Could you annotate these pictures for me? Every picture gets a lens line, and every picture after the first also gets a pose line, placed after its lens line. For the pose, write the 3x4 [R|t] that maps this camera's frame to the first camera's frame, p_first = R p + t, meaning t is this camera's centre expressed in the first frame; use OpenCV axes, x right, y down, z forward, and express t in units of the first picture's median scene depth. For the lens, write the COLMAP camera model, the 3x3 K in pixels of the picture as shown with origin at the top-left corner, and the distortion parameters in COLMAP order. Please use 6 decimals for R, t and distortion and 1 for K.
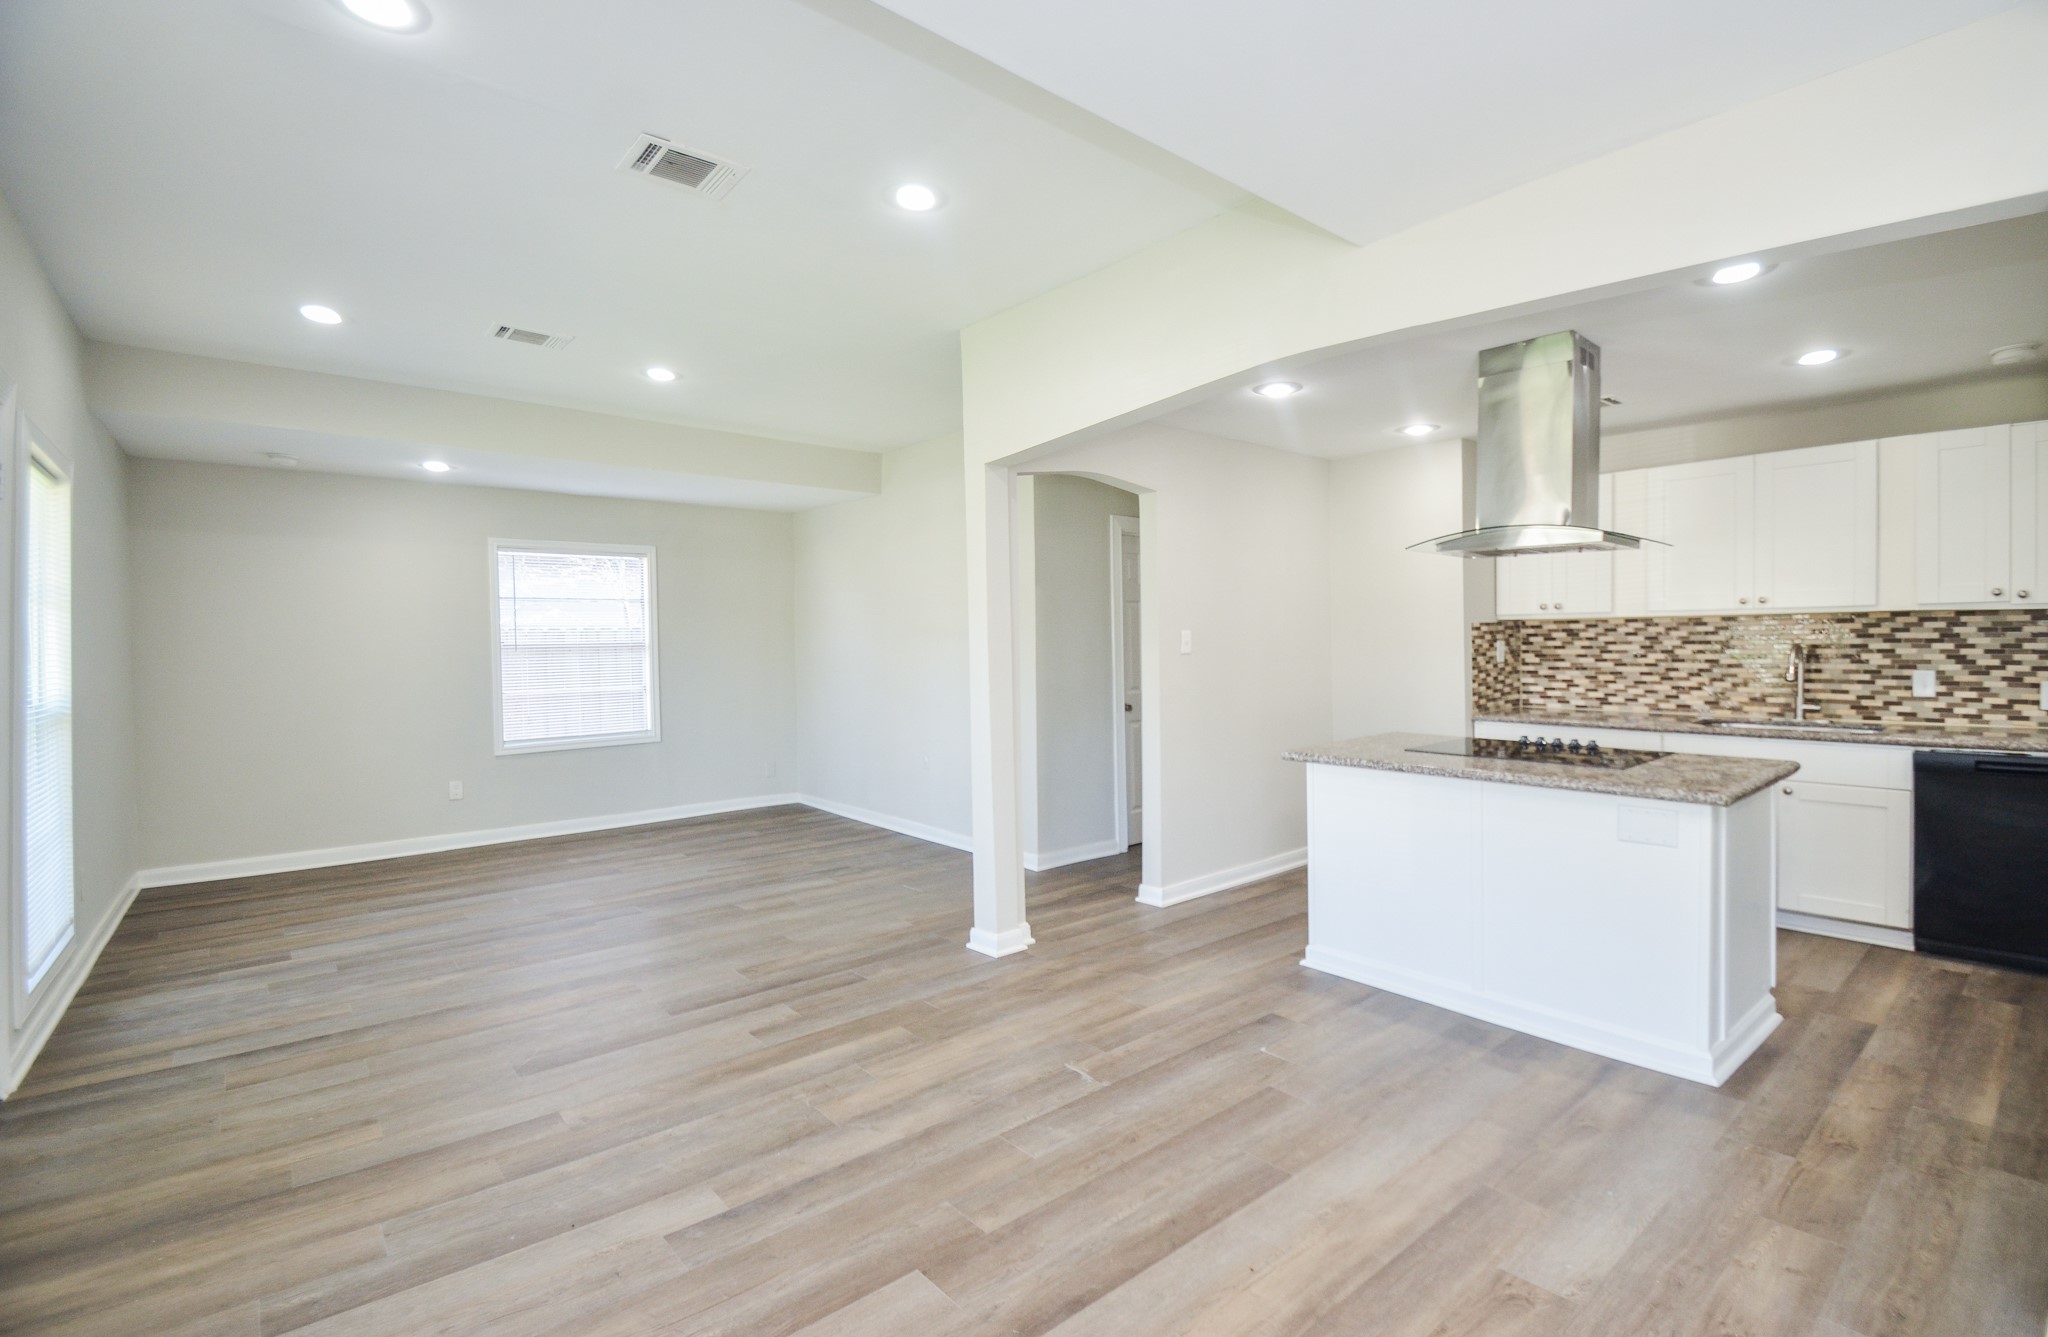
lens RADIAL K [[927.1, 0, 1055.2], [0, 927.1, 663.4], [0, 0, 1]] dist [0.017709, -0.019414]
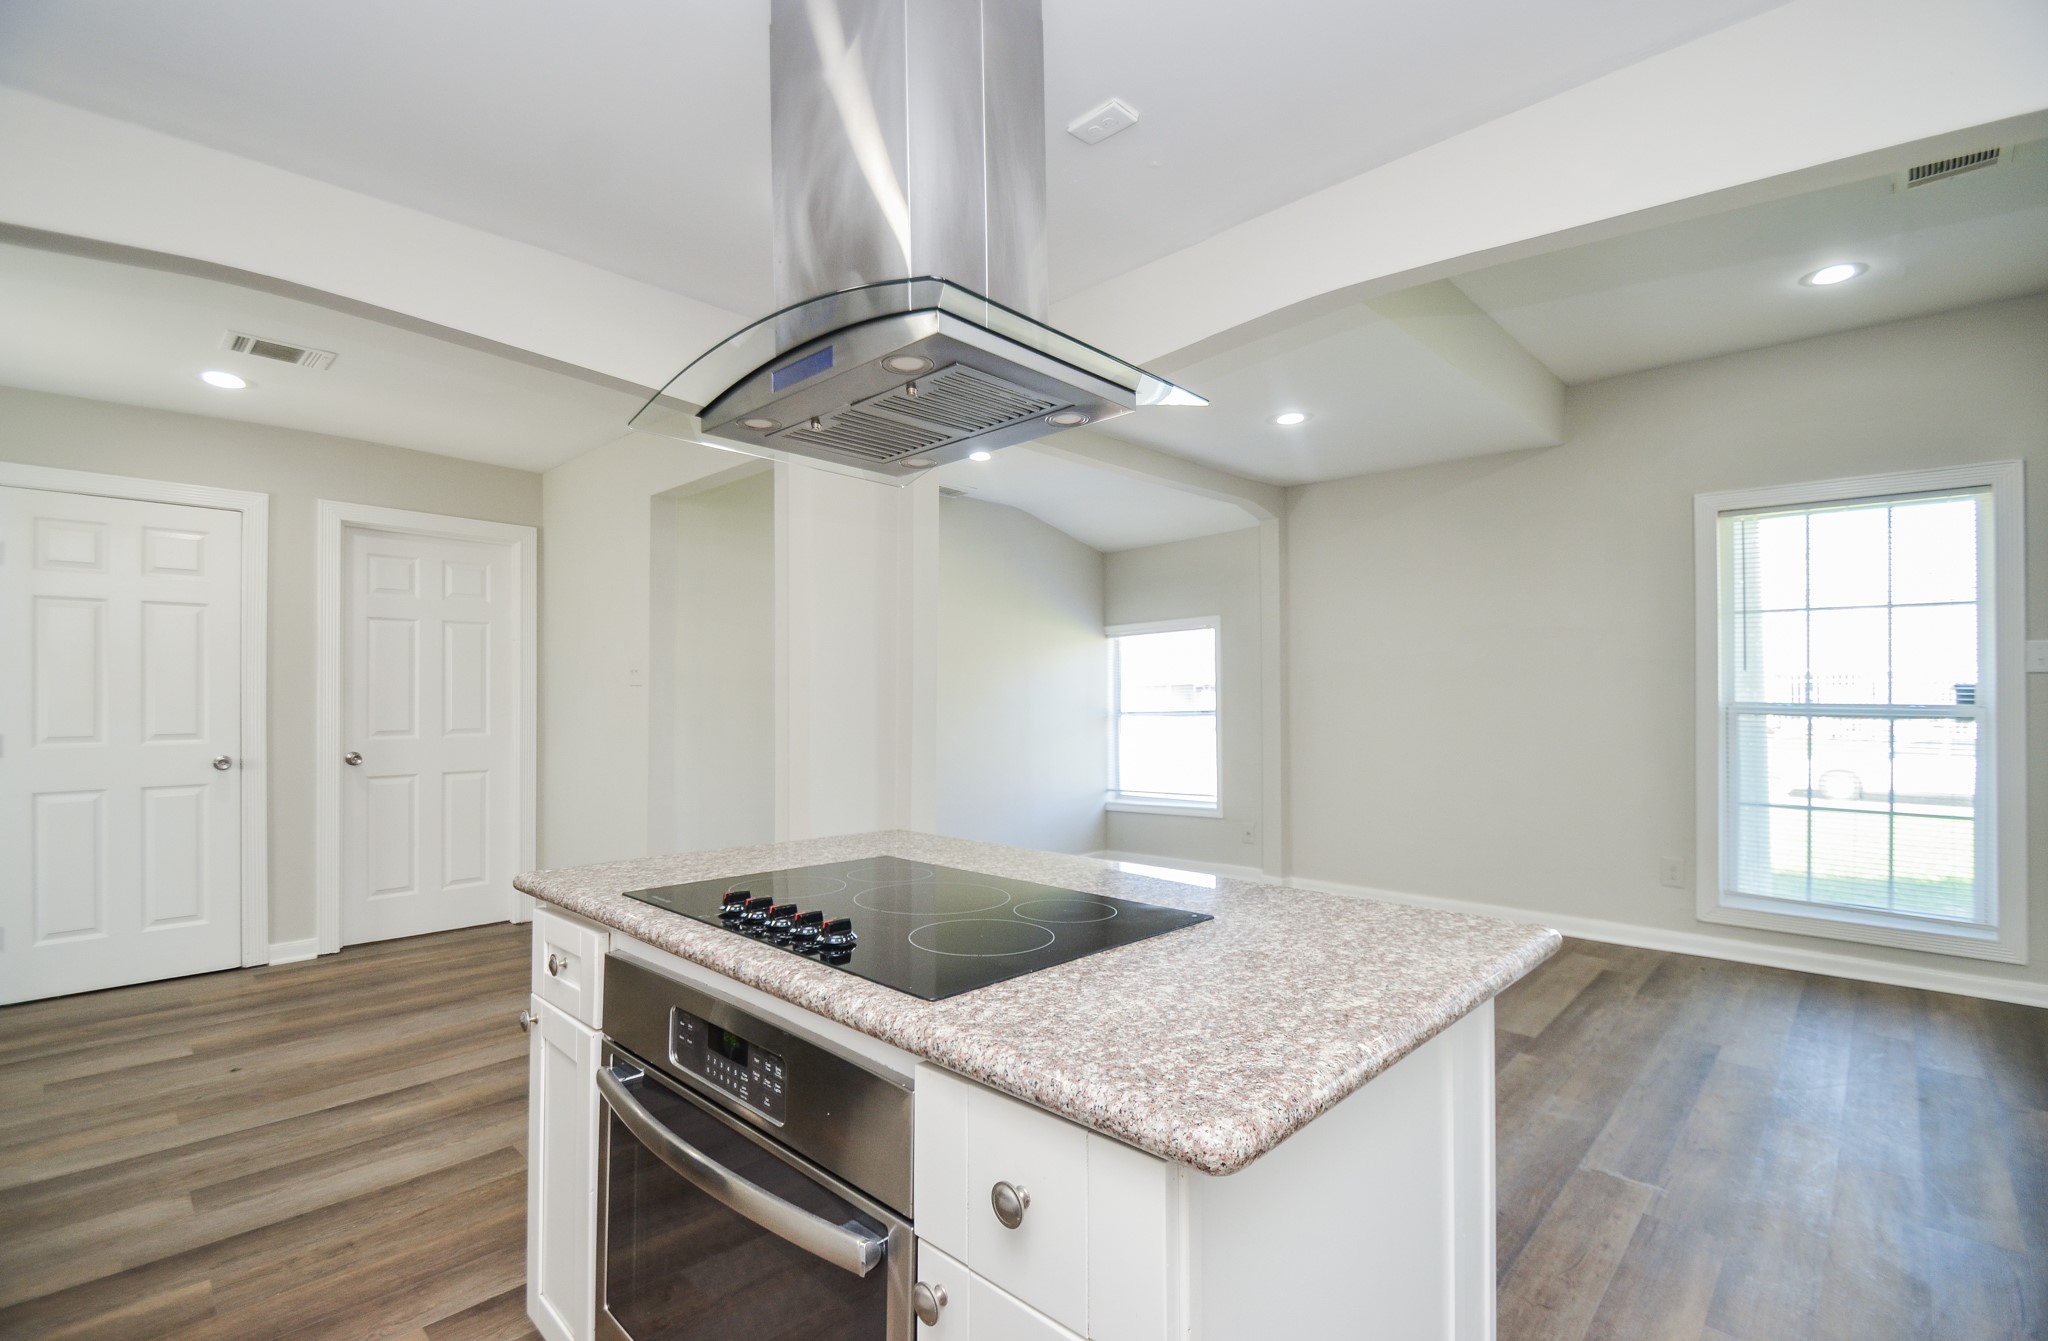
lens RADIAL K [[909.2, 0, 1011.2], [0, 909.2, 678.5], [0, 0, 1]] dist [0.011438, -0.014764]
pose [[-0.996310, 0.016537, -0.084215, 0.400264], [0.016346, 0.999862, 0.002955, -0.003814], [0.084252, 0.001567, -0.996443, 1.117332]]
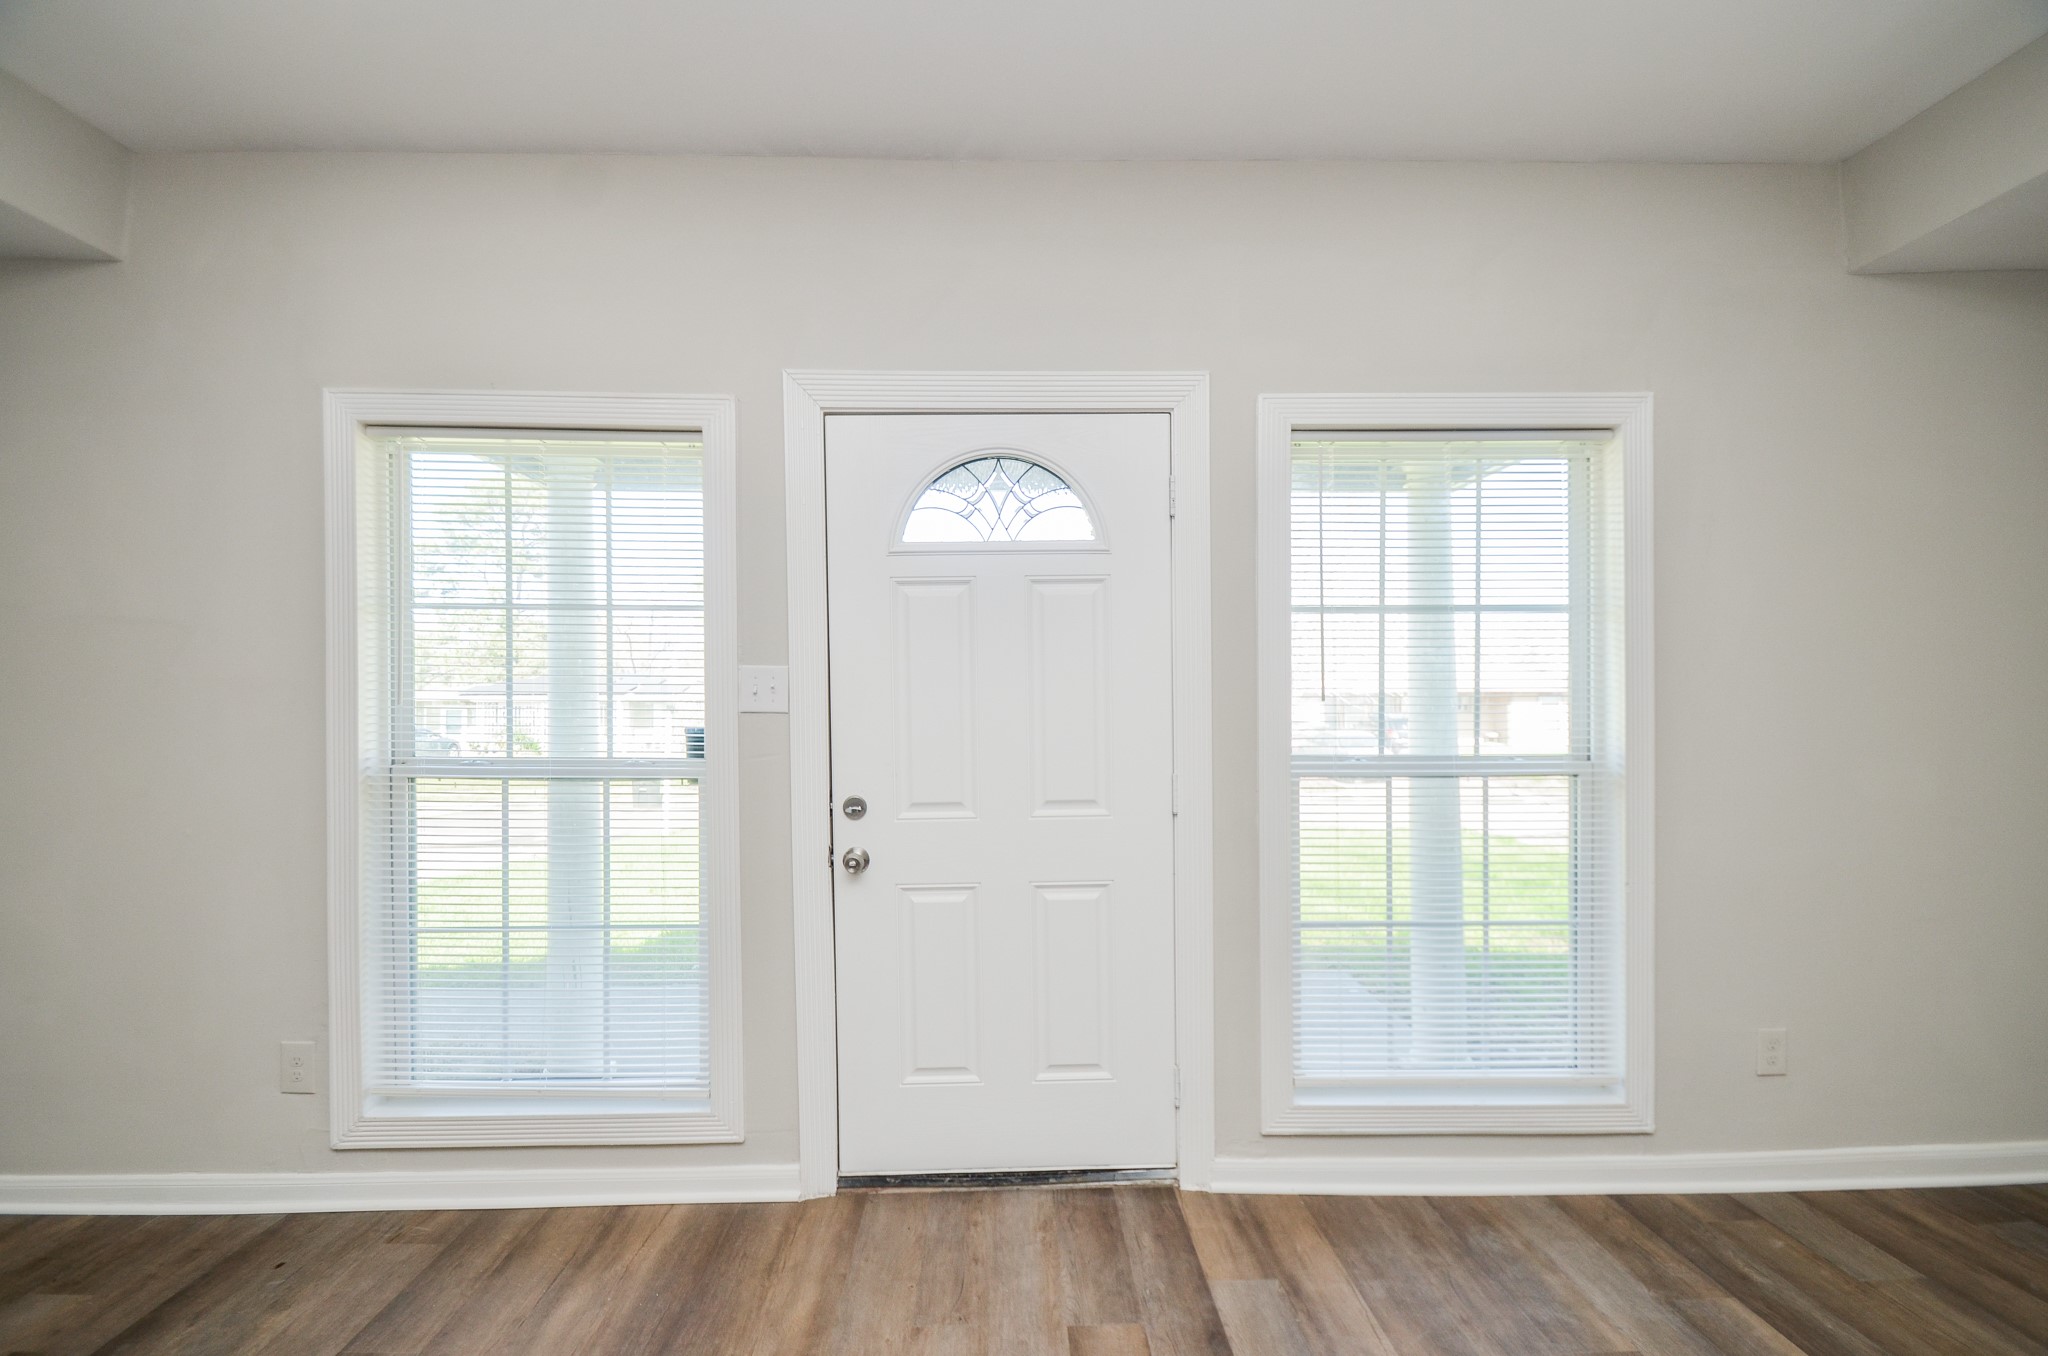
lens RADIAL K [[911.3, 0, 1020.7], [0, 911.3, 706.8], [0, 0, 1]] dist [0.010498, -0.013671]
pose [[-0.638905, 0.016635, -0.769105, -0.227704], [-0.000761, 0.999752, 0.022256, -0.008280], [0.769285, 0.014805, -0.638734, 0.885977]]
